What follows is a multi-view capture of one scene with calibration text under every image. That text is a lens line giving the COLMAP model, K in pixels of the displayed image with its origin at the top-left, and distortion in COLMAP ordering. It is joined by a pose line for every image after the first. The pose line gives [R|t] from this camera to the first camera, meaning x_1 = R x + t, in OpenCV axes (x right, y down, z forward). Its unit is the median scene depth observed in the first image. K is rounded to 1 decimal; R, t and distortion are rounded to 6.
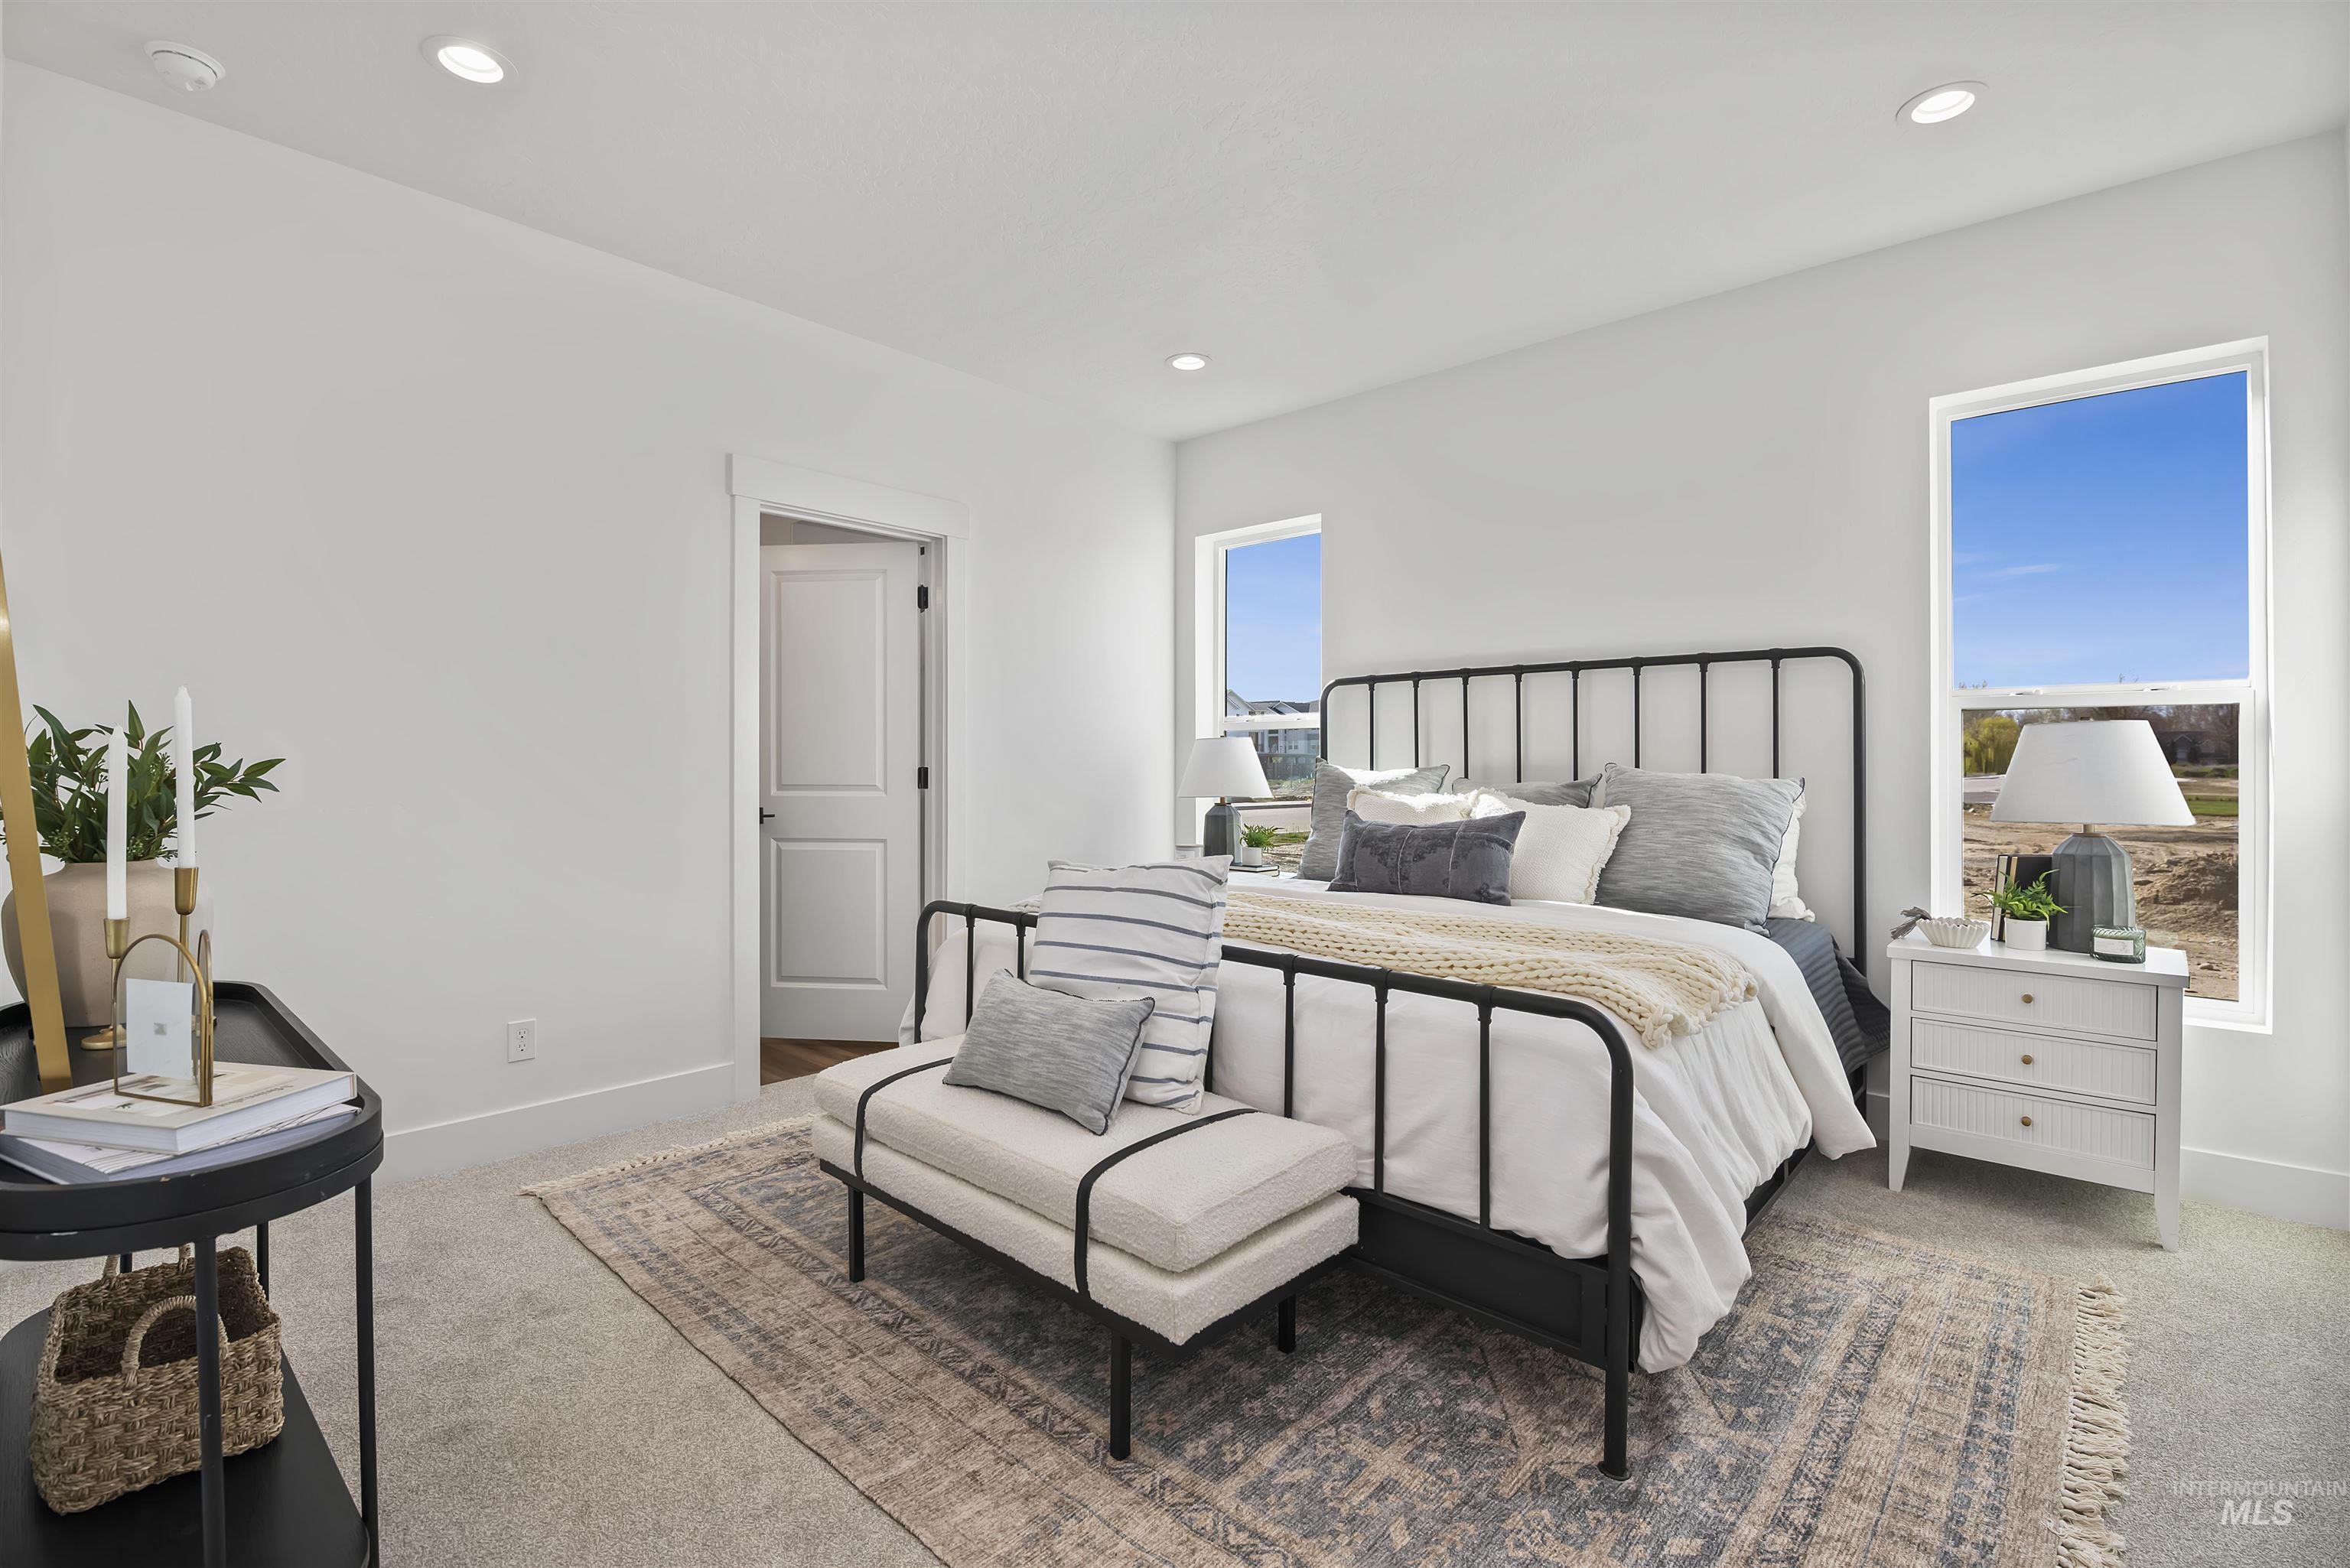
lens RADIAL K [[1007.7, 0, 1176.9], [0, 1007.7, 770.5], [0, 0, 1]] dist [0.003551, -0.009898]
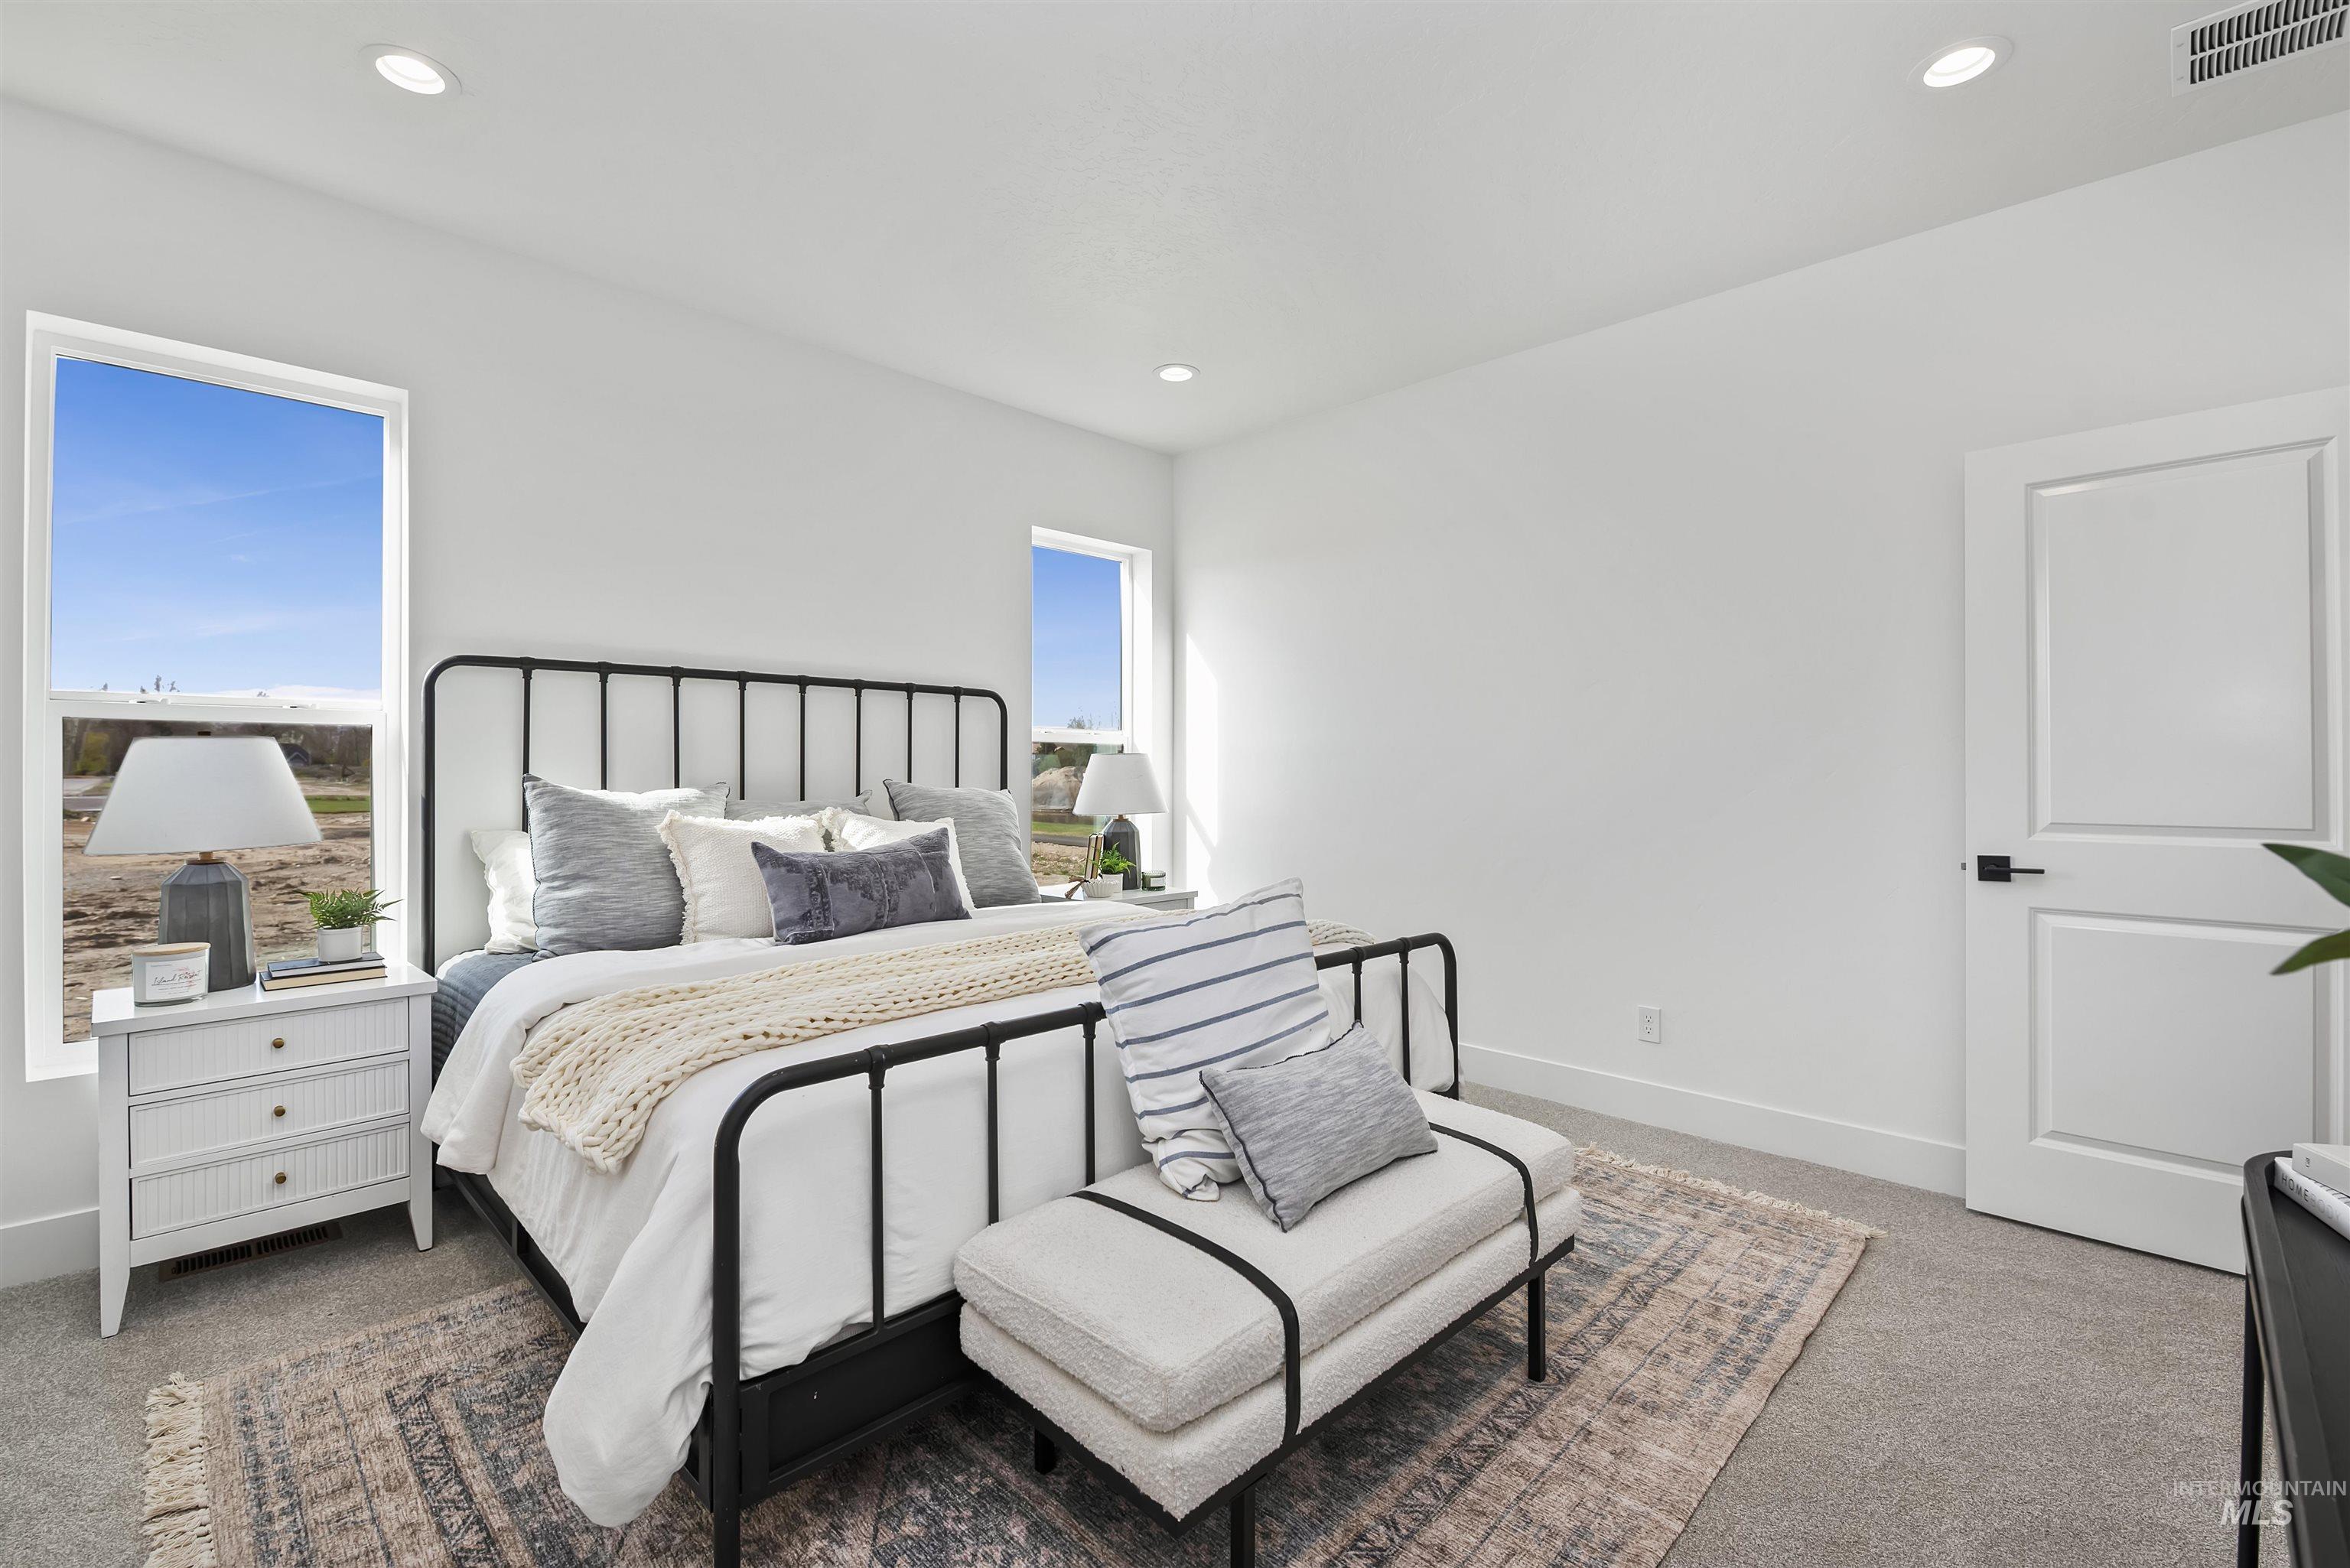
lens RADIAL K [[1012.3, 0, 1239.5], [0, 1012.3, 759.5], [0, 0, 1]] dist [0.079994, -0.010852]
pose [[0.041919, 0.006736, 0.999098, -0.479954], [0.022299, 0.999722, -0.007676, -0.009407], [-0.998872, 0.022600, 0.041757, 0.482470]]
